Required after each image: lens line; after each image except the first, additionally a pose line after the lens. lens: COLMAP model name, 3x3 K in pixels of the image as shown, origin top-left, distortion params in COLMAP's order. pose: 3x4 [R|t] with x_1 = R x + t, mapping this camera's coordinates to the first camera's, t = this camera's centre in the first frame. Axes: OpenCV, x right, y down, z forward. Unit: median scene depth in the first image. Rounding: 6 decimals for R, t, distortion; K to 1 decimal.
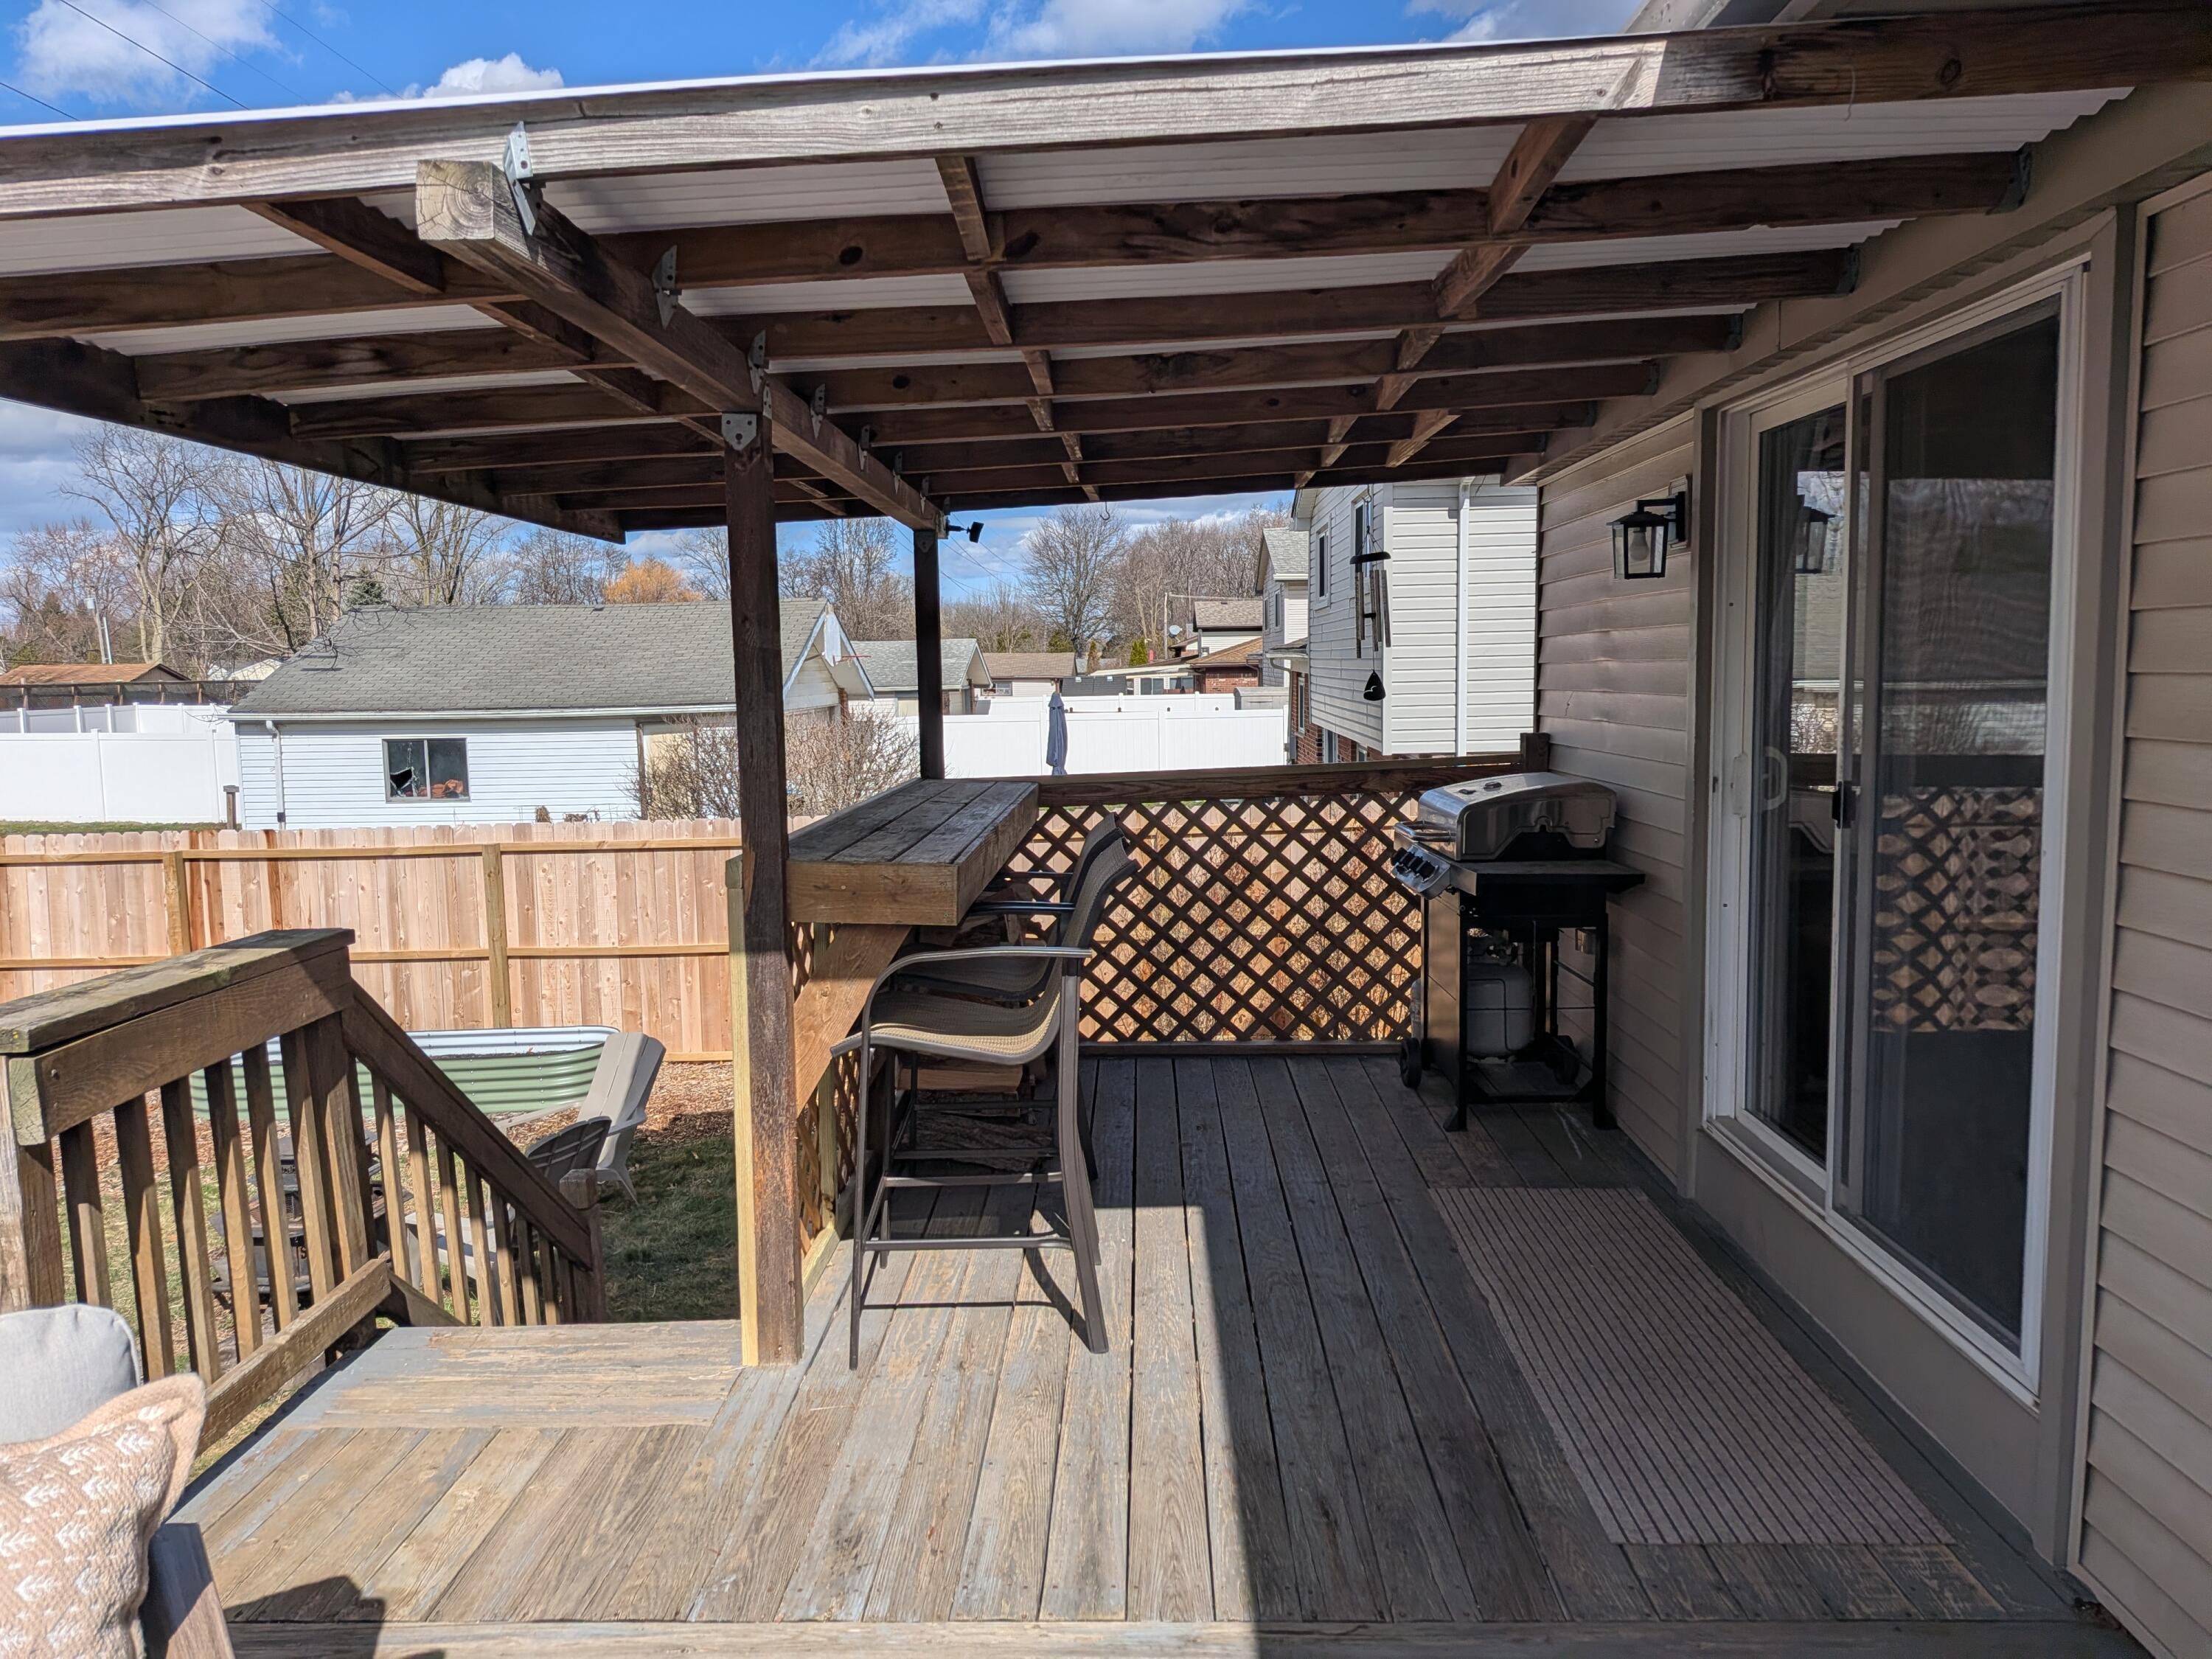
lens RADIAL K [[1561.1, 0, 1114.9], [0, 1561.1, 812.1], [0, 0, 1]] dist [0.030492, -0.000838]
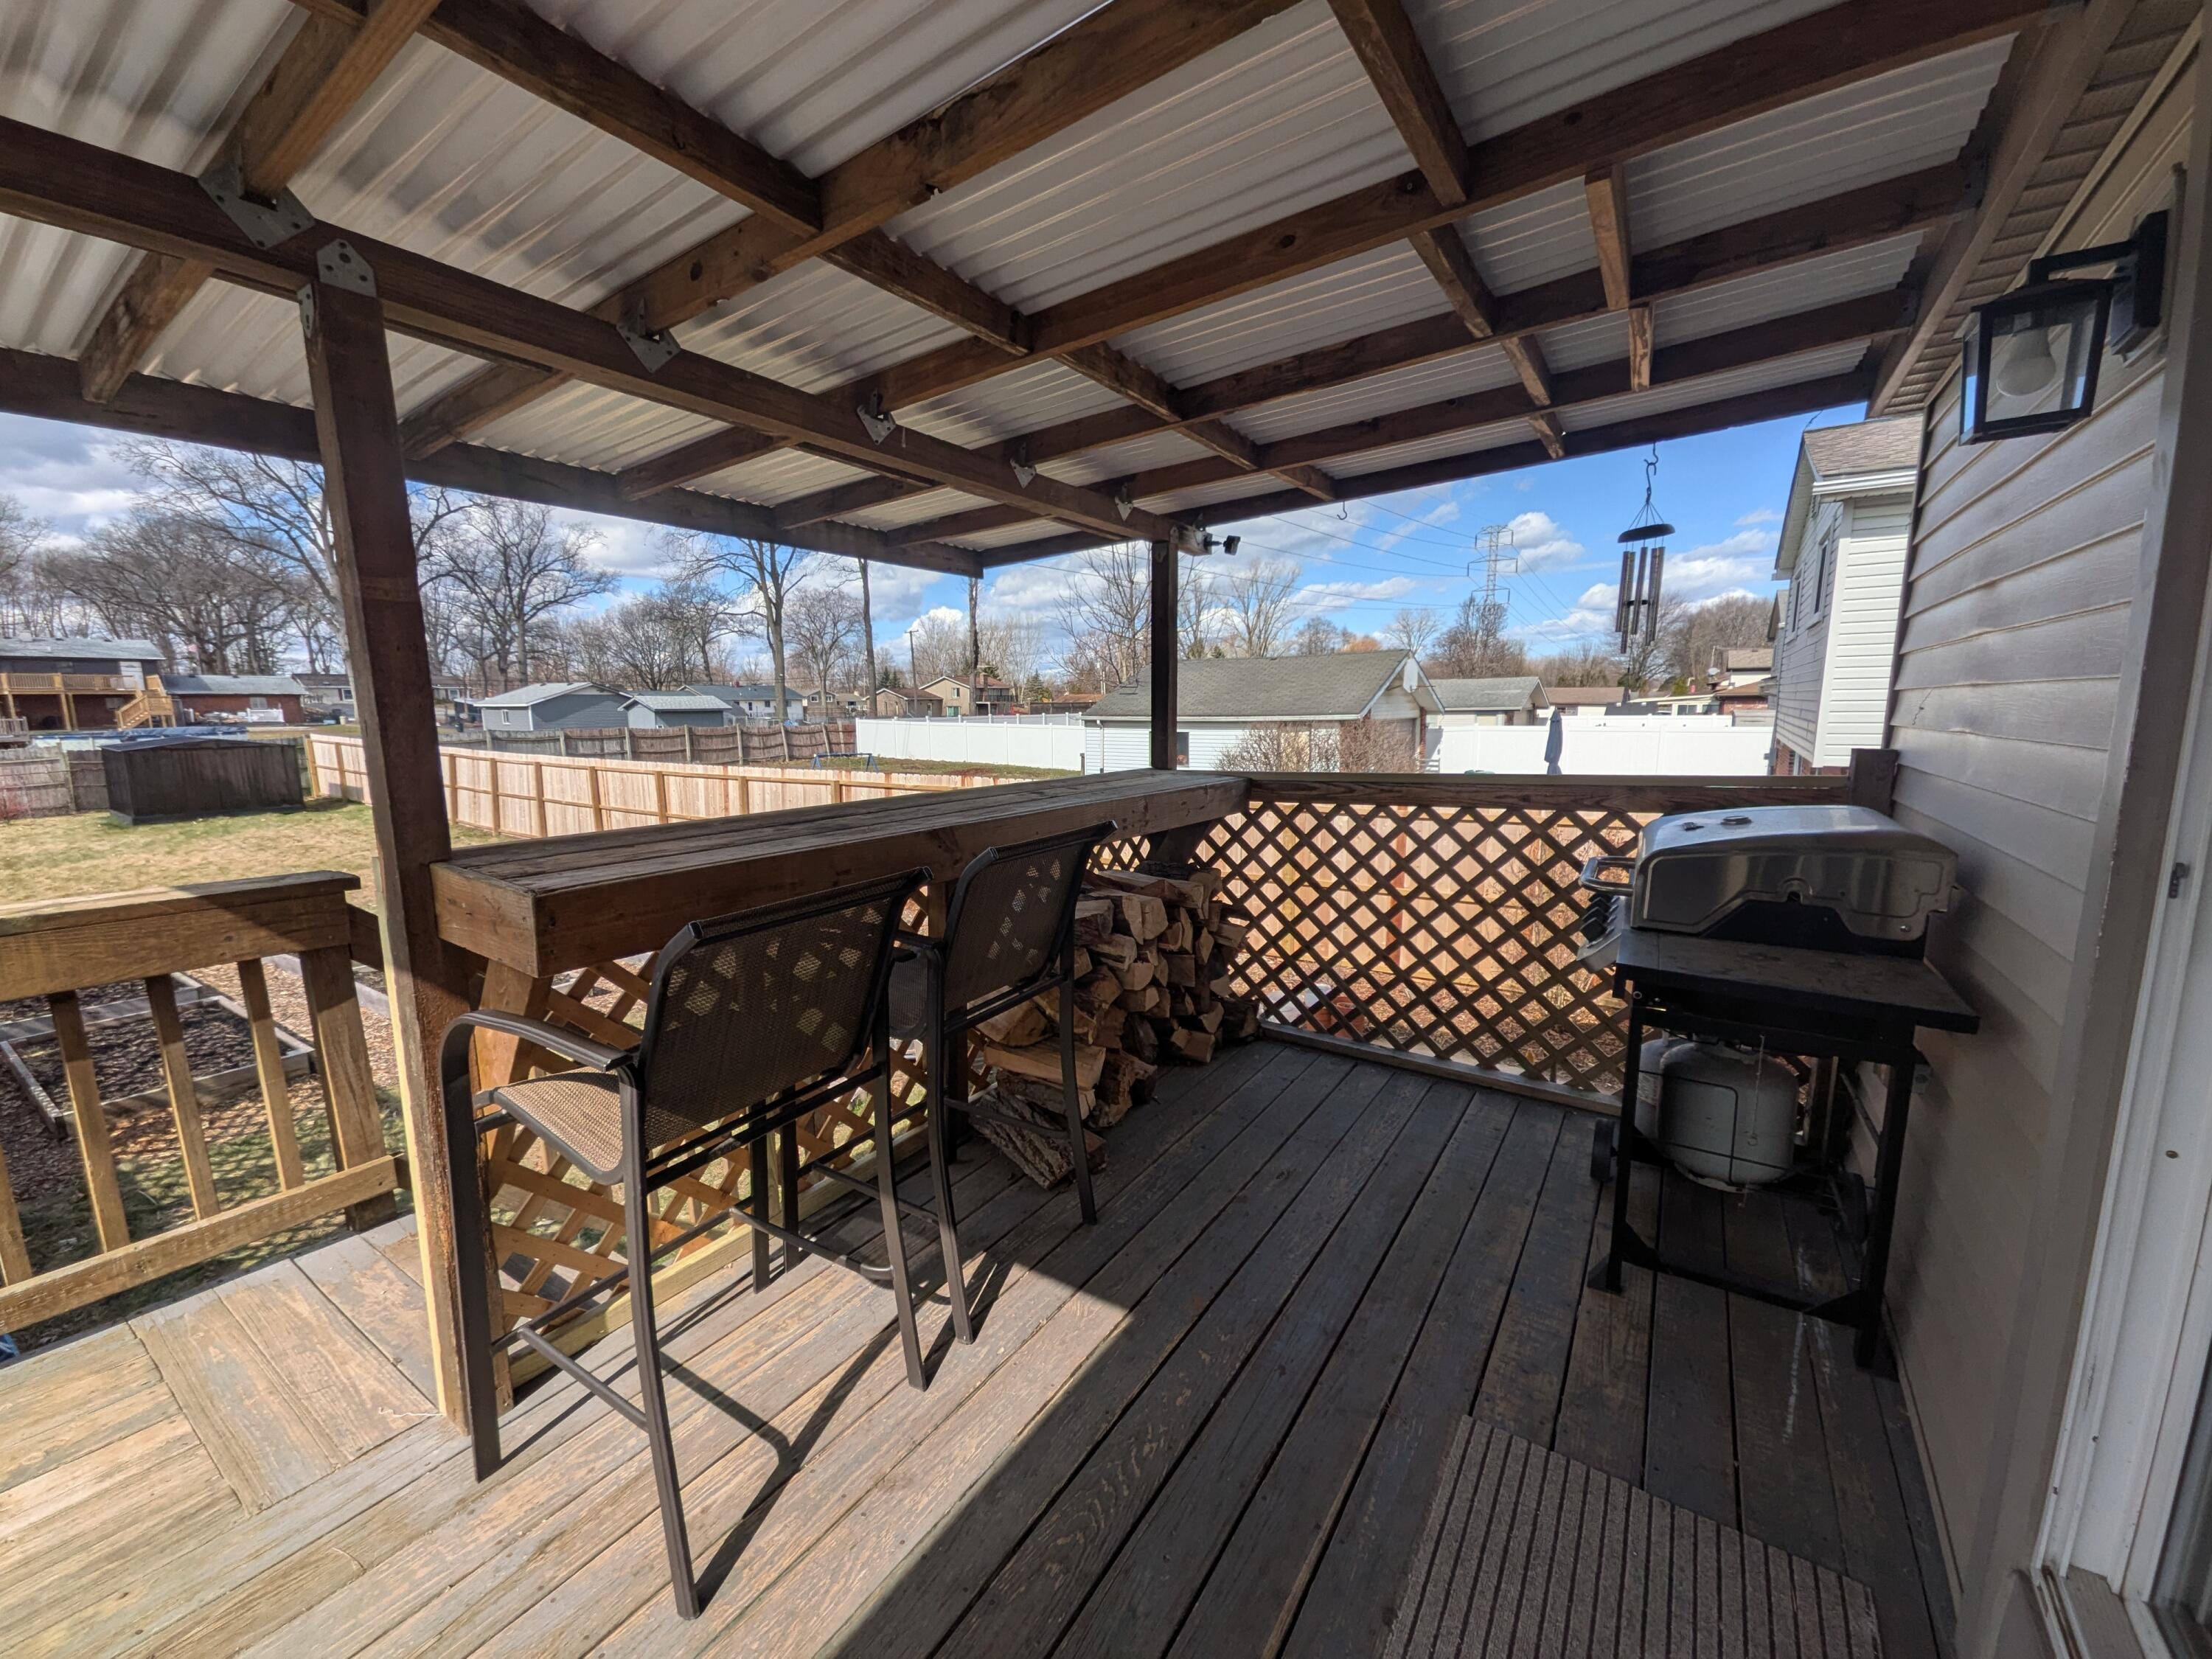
lens RADIAL K [[864.4, 0, 1106.0], [0, 864.4, 829.5], [0, 0, 1]] dist [-0.000228, -0.000645]
pose [[0.838097, 0.087825, -0.538406, 0.179659], [-0.055512, 0.995562, 0.075986, -0.022447], [0.542690, -0.033796, 0.839253, 0.440252]]
